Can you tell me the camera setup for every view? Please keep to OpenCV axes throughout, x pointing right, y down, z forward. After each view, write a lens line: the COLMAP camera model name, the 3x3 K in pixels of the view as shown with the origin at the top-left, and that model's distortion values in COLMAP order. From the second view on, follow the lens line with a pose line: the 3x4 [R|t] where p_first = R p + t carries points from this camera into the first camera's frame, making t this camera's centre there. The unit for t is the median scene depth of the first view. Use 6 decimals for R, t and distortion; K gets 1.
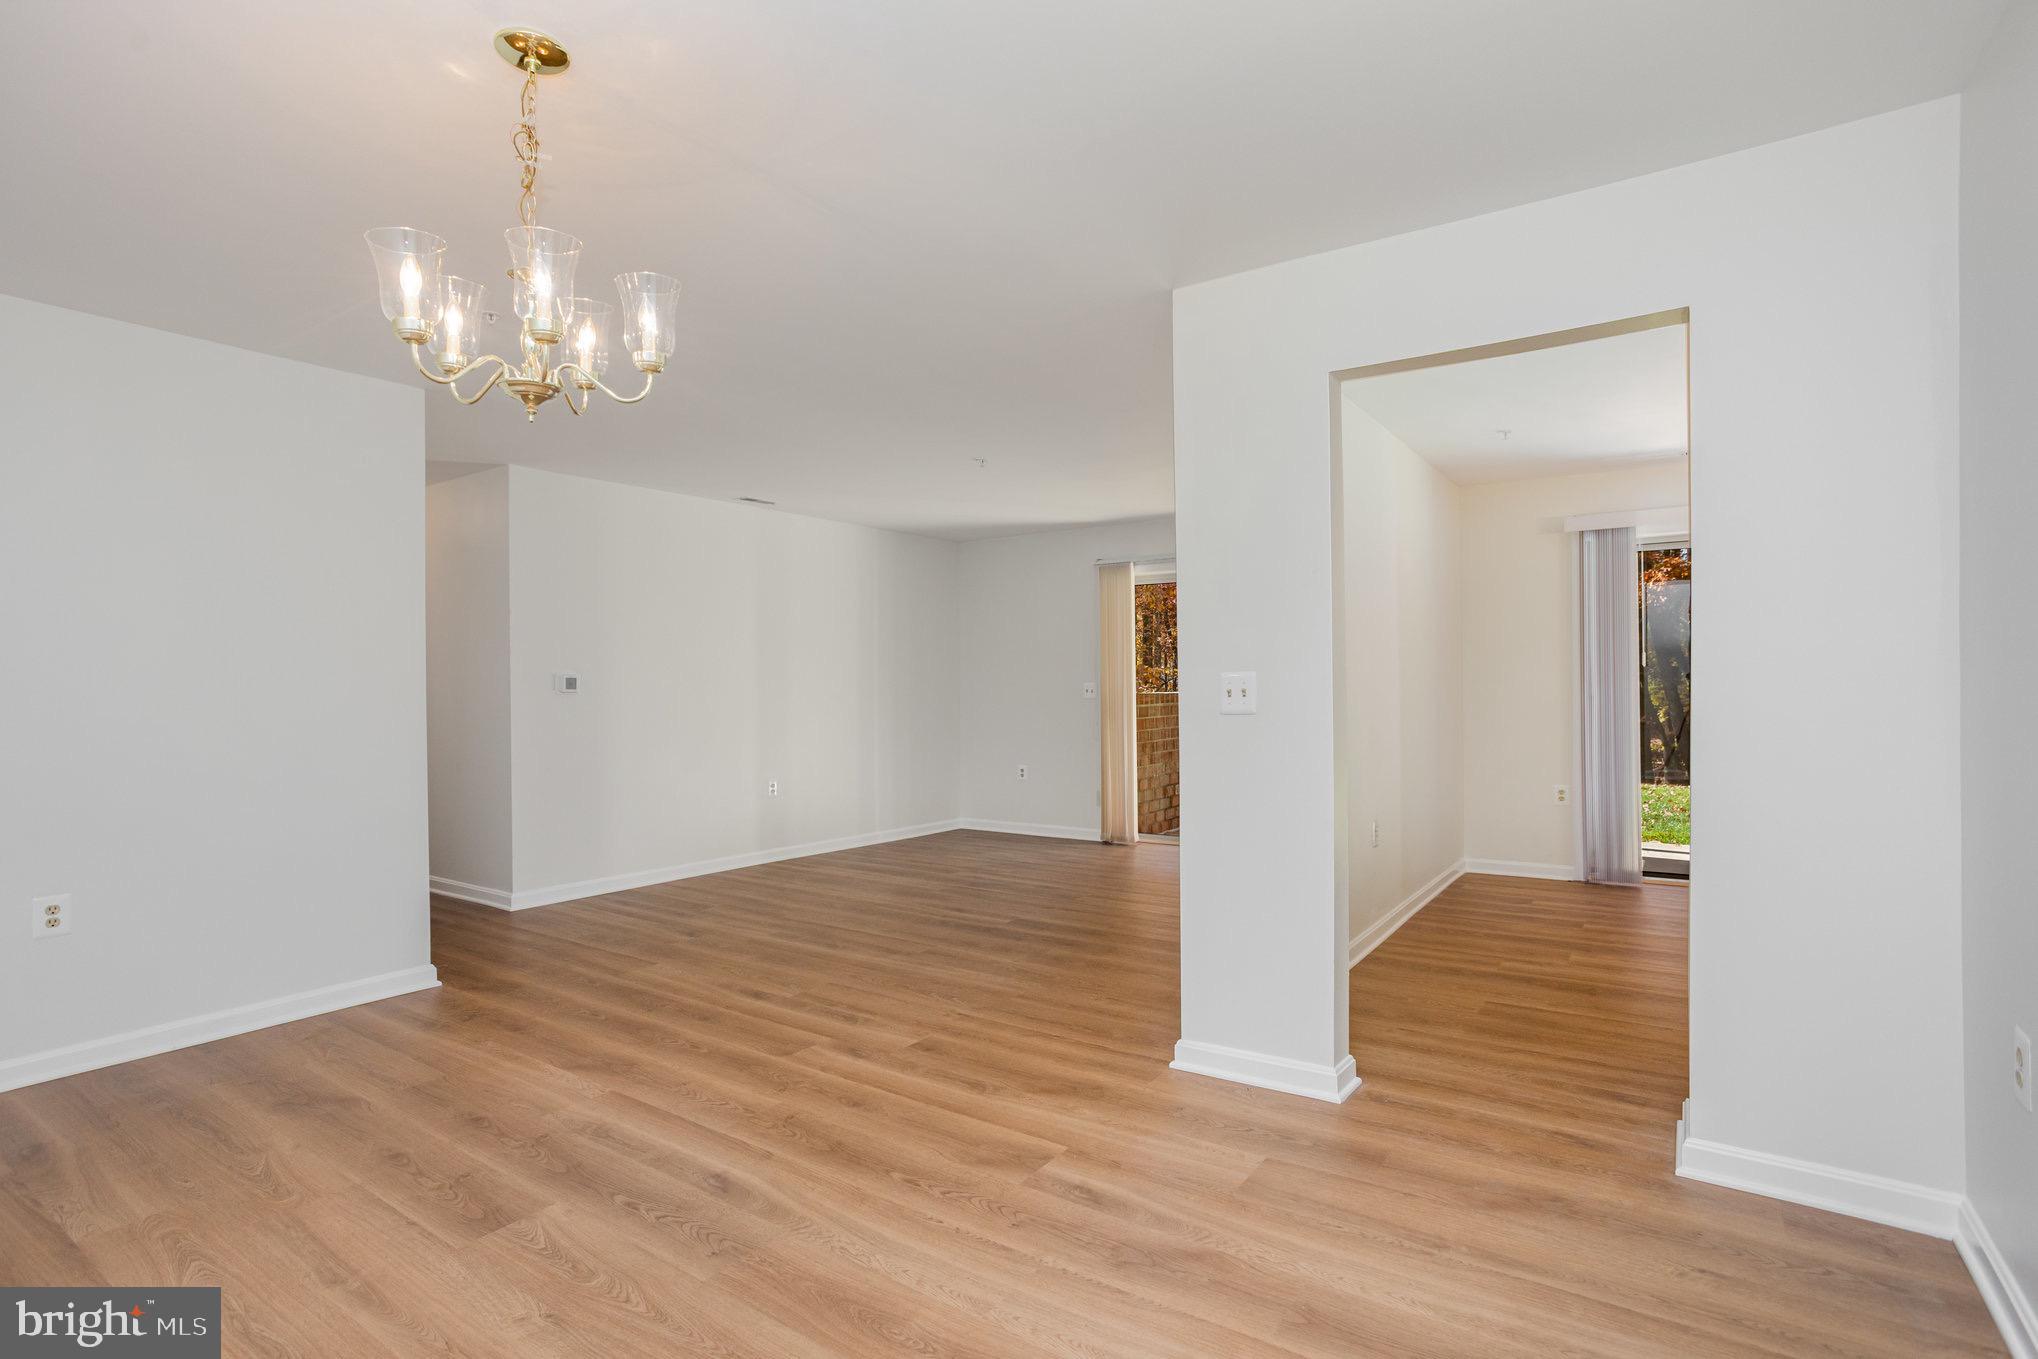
lens RADIAL K [[995.7, 0, 1017.5], [0, 995.7, 684.2], [0, 0, 1]] dist [-0.033297, 0.011295]
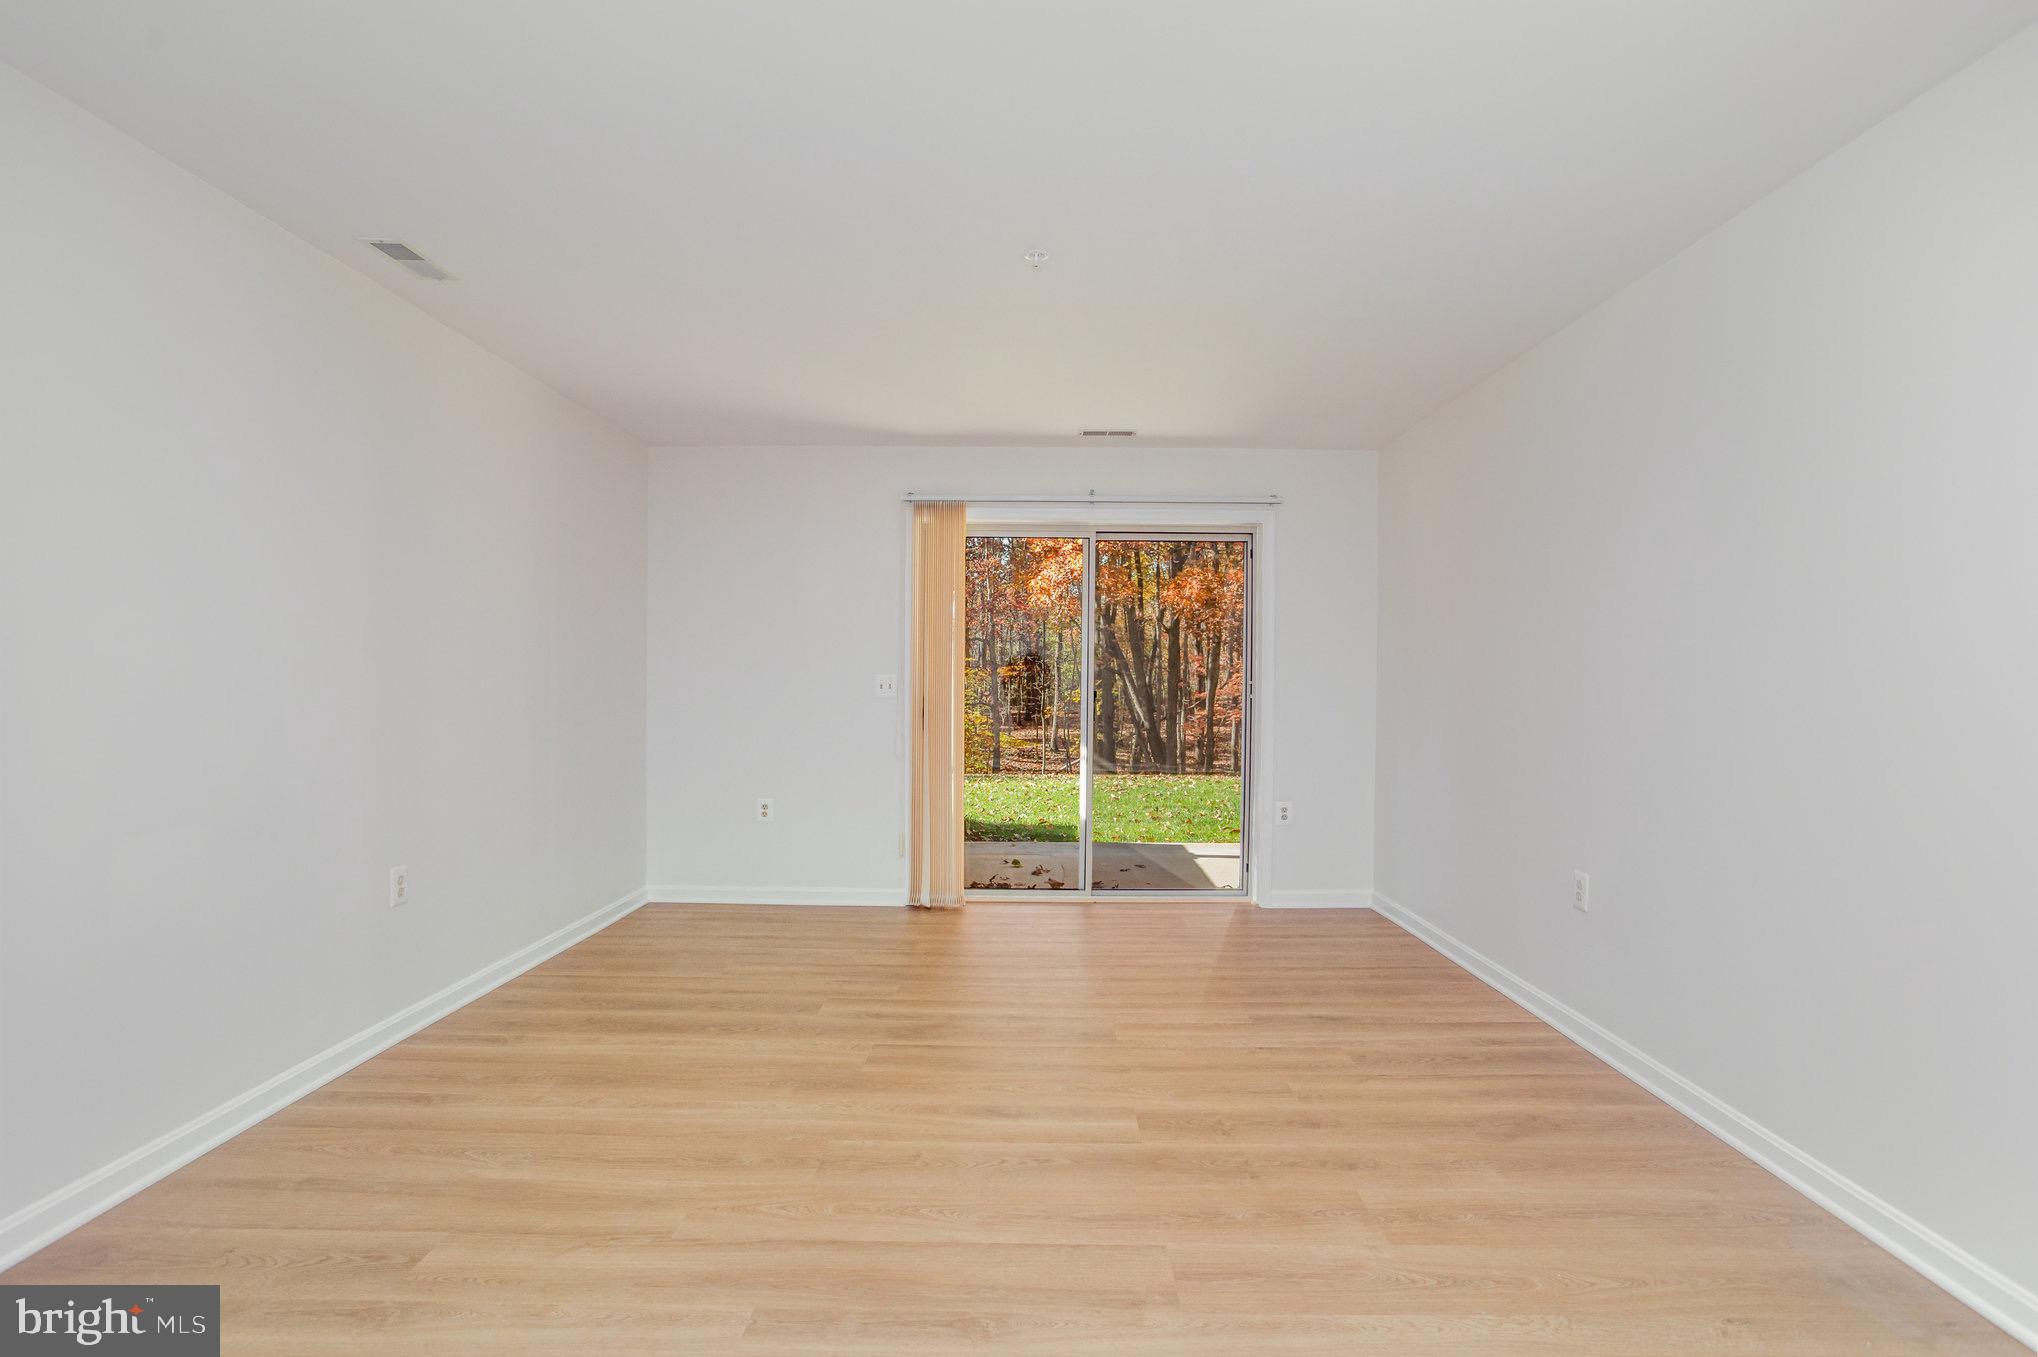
lens RADIAL K [[995.7, 0, 1021.2], [0, 995.7, 678.9], [0, 0, 1]] dist [-0.033297, 0.011295]
pose [[0.838235, 0.011396, 0.545189, -0.719318], [-0.011584, 0.999928, -0.003090, 0.008551], [-0.545185, -0.003725, 0.838307, 1.218121]]
